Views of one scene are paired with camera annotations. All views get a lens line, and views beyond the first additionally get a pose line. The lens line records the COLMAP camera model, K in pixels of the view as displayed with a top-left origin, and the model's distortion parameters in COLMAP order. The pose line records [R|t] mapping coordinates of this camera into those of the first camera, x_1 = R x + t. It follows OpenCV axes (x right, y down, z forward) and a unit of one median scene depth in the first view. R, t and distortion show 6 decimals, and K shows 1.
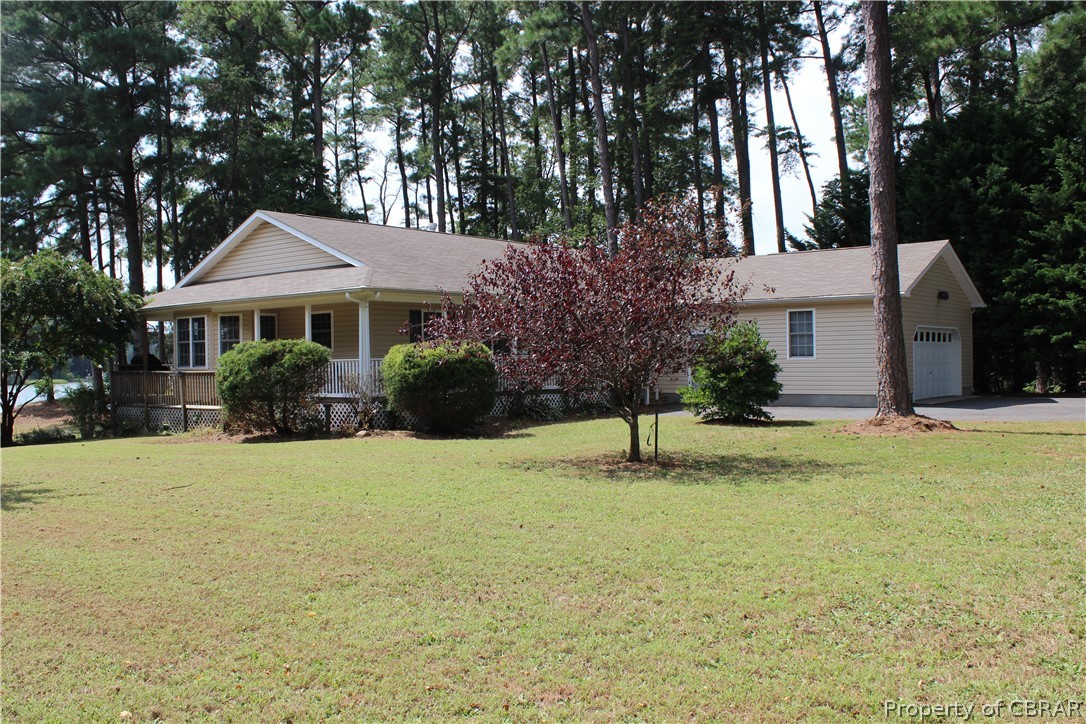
lens RADIAL K [[915.4, 0, 543.0], [0, 915.4, 362.0], [0, 0, 1]] dist [-0.078971, 0.002721]
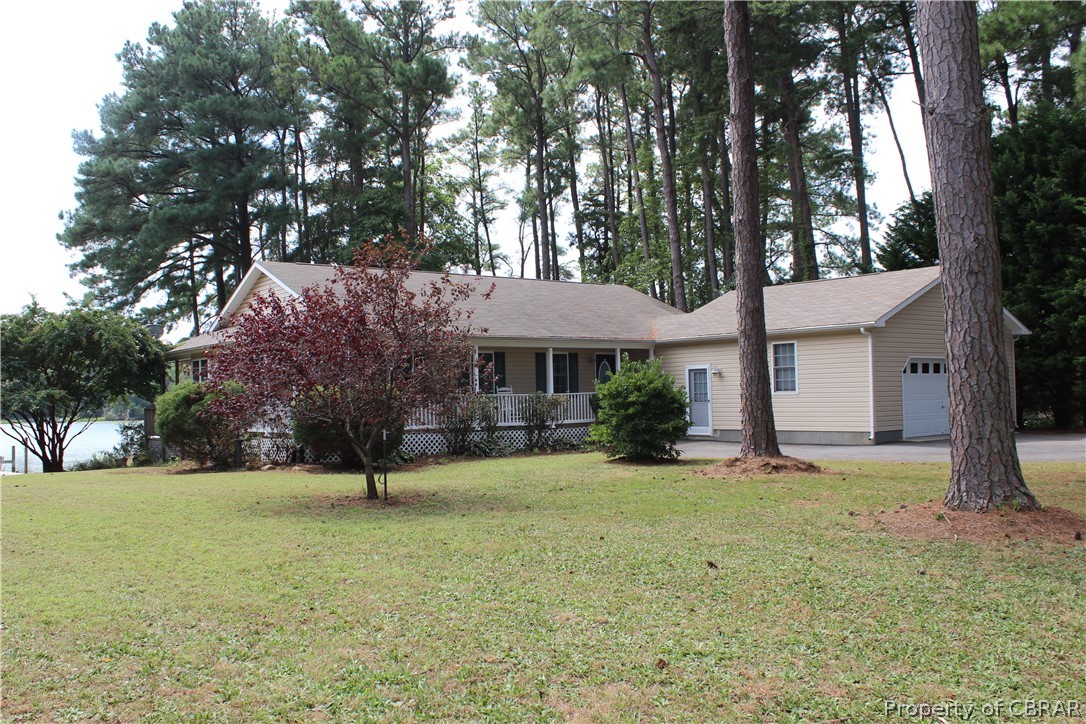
lens RADIAL K [[918.0, 0, 530.3], [0, 918.0, 362.7], [0, 0, 1]] dist [-0.154192, 0.122265]
pose [[0.971799, -0.013771, -0.235407, 0.246771], [0.005407, 0.999332, -0.036139, -0.002991], [0.235747, 0.033847, 0.971225, 0.014738]]
